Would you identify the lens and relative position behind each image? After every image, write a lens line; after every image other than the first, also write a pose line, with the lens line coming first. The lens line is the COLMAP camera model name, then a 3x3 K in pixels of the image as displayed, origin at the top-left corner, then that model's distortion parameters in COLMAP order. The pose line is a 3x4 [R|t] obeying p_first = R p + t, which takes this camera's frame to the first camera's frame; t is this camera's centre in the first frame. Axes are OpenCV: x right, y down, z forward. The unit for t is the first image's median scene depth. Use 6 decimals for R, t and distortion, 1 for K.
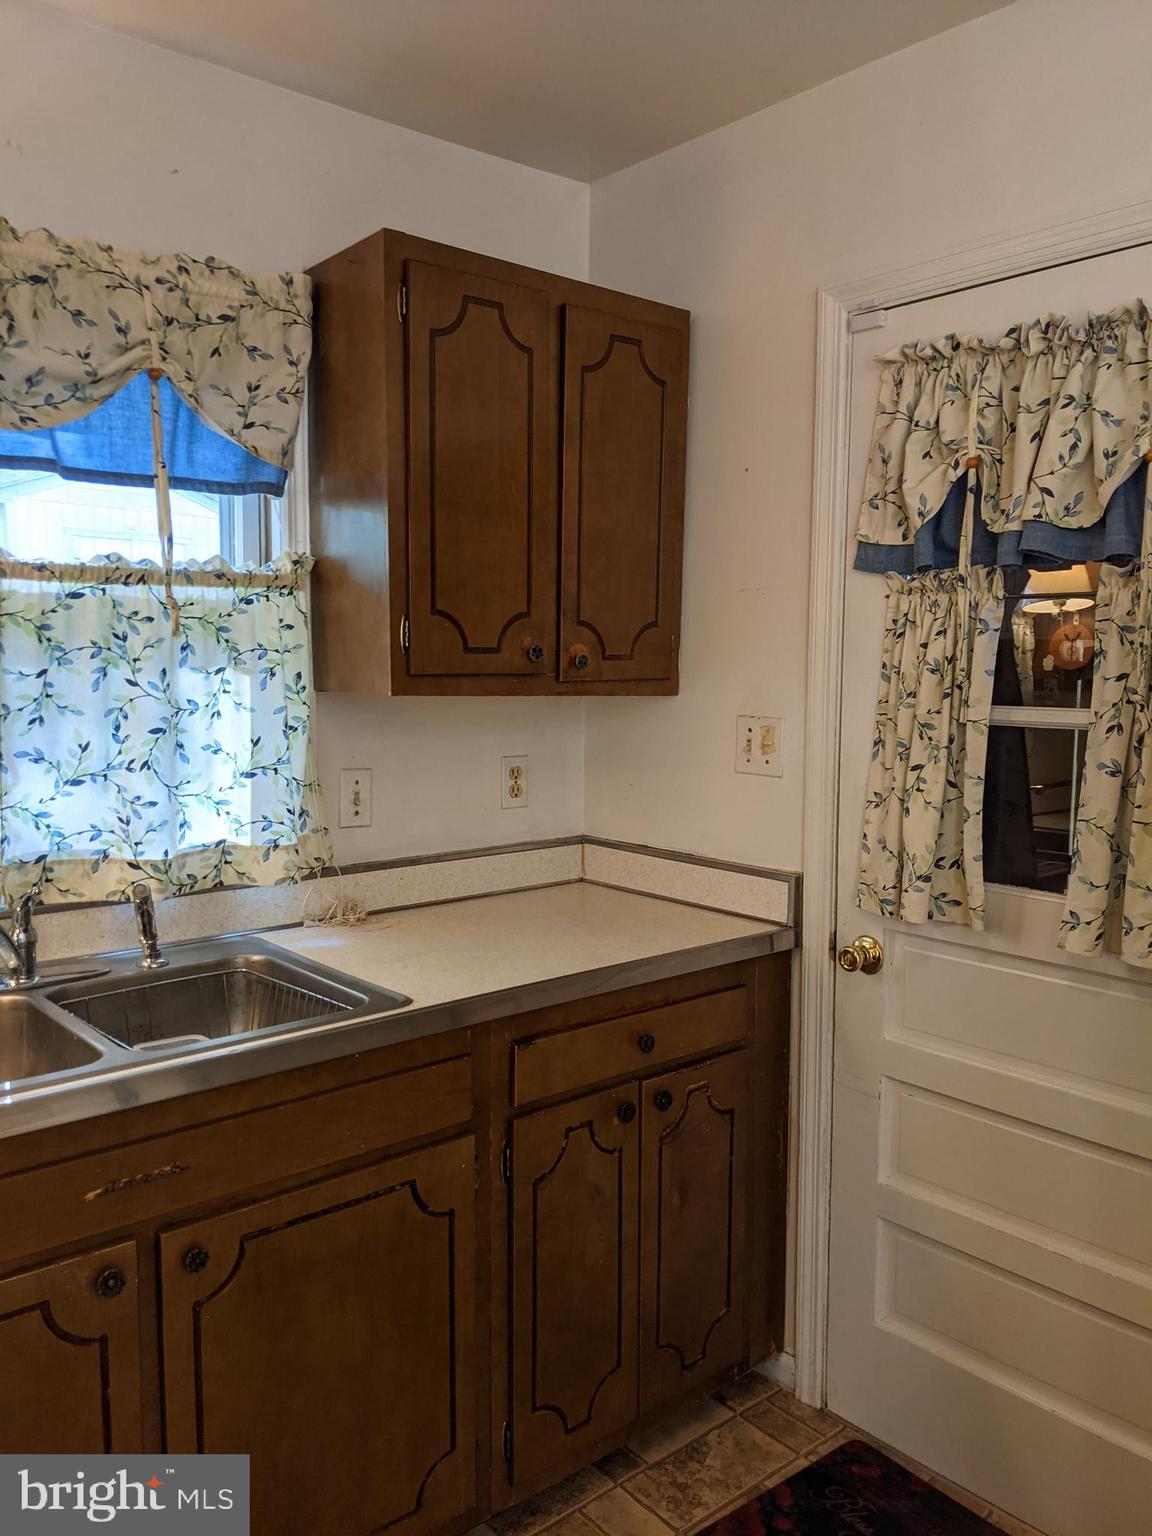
lens RADIAL K [[1212.3, 0, 576.0], [0, 1212.3, 768.0], [0, 0, 1]] dist [0.045365, -0.125777]
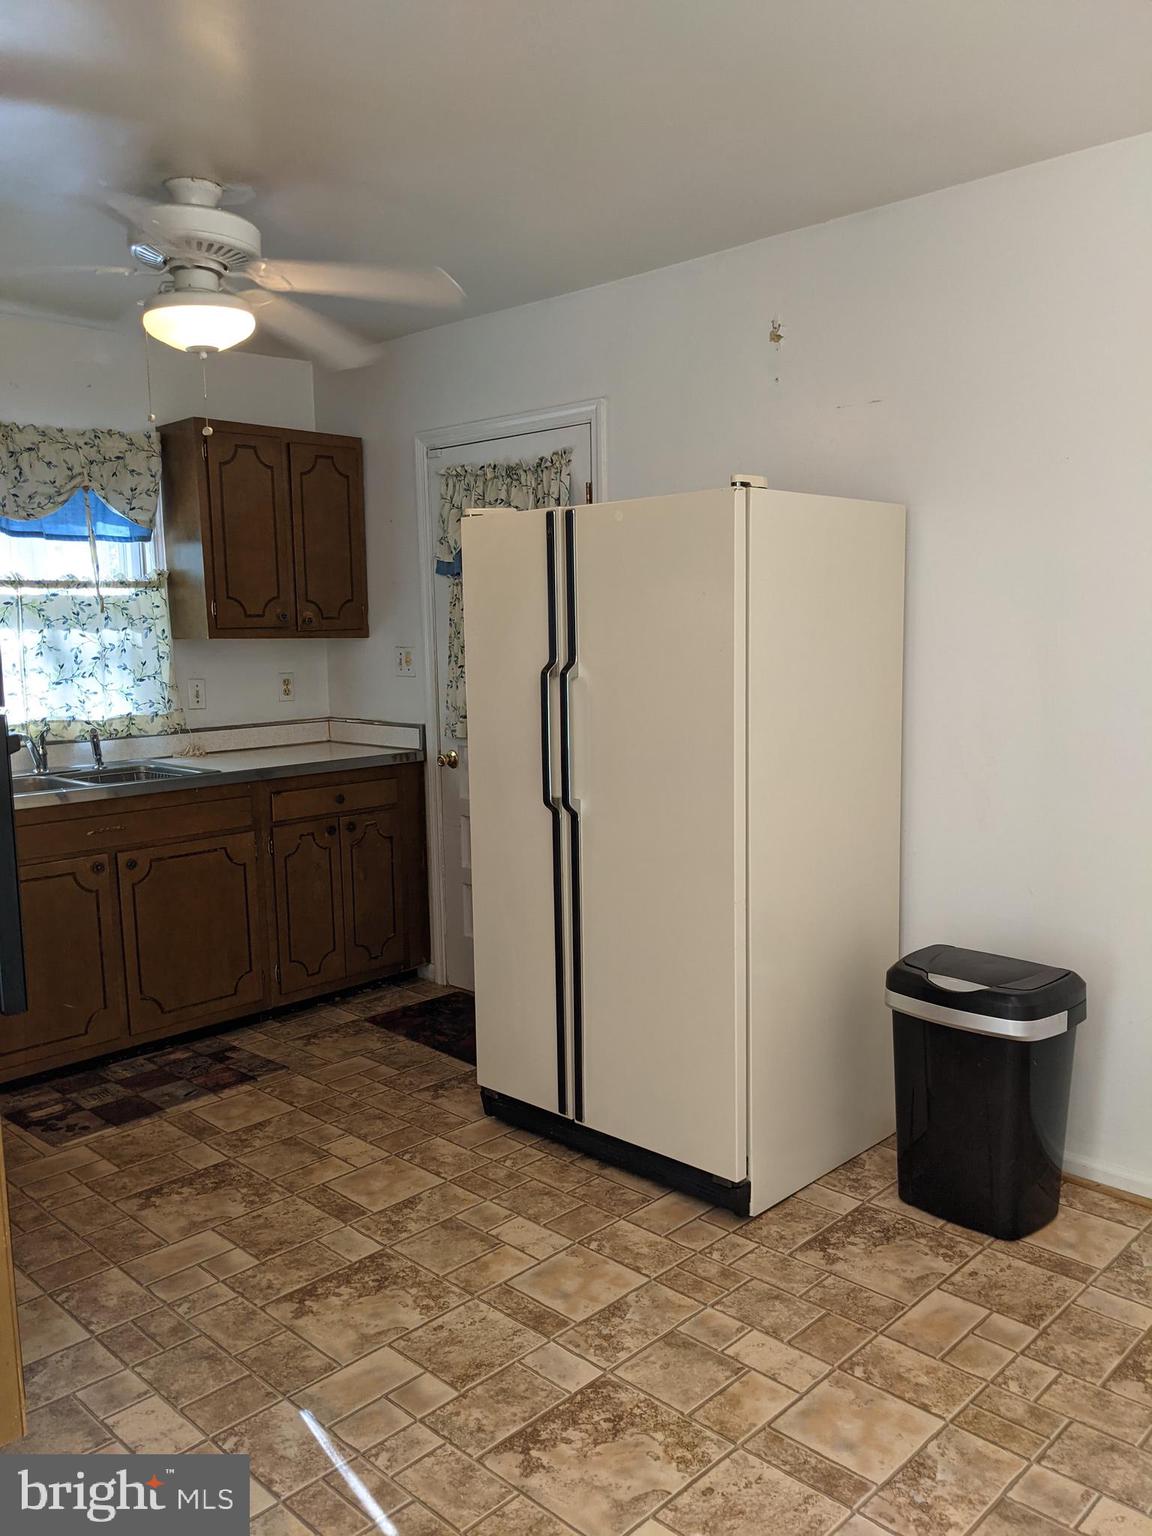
lens RADIAL K [[1181.9, 0, 581.1], [0, 1181.9, 805.8], [0, 0, 1]] dist [0.022998, -0.110414]
pose [[0.994092, -0.038621, 0.101438, 0.265424], [0.032215, 0.997427, 0.064045, 0.116883], [-0.103650, -0.060399, 0.992778, -1.101300]]
